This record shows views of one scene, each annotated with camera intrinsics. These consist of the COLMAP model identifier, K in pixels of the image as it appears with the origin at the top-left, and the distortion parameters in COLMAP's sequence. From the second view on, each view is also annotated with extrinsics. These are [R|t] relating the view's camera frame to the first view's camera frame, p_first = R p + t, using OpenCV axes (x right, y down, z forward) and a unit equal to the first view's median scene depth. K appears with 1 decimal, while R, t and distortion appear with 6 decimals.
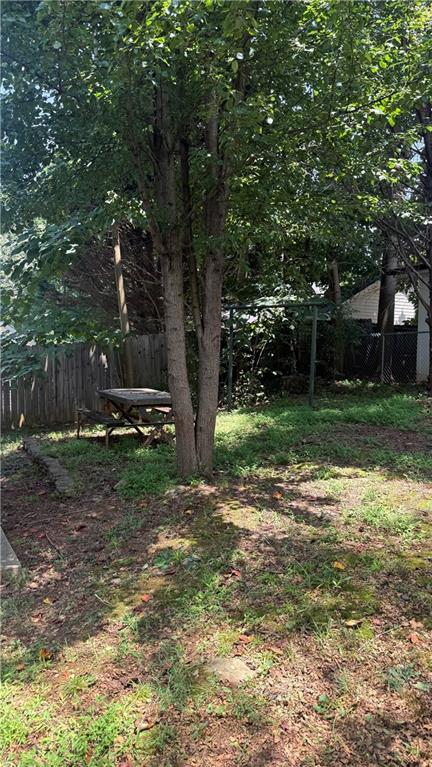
lens RADIAL K [[543.3, 0, 215.9], [0, 543.3, 383.8], [0, 0, 1]] dist [0.021485, -0.008295]
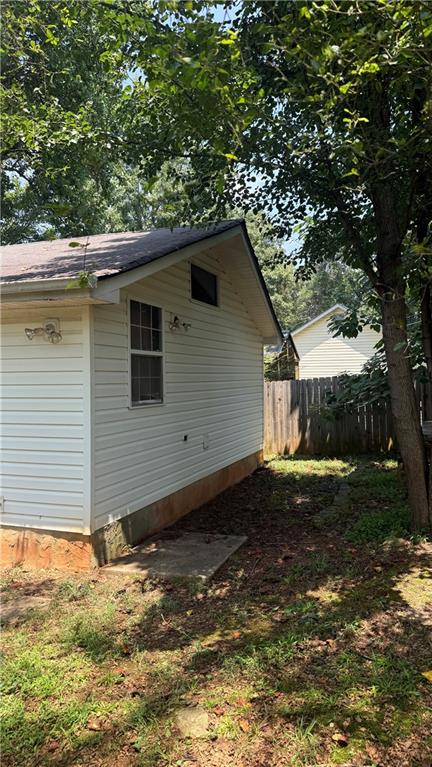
lens RADIAL K [[543.3, 0, 216.2], [0, 543.3, 382.7], [0, 0, 1]] dist [0.021485, -0.008295]
pose [[0.700884, -0.001398, -0.713274, 0.536845], [-0.020635, 0.999540, -0.022236, -0.069145], [0.712976, 0.030304, 0.700533, 0.181837]]
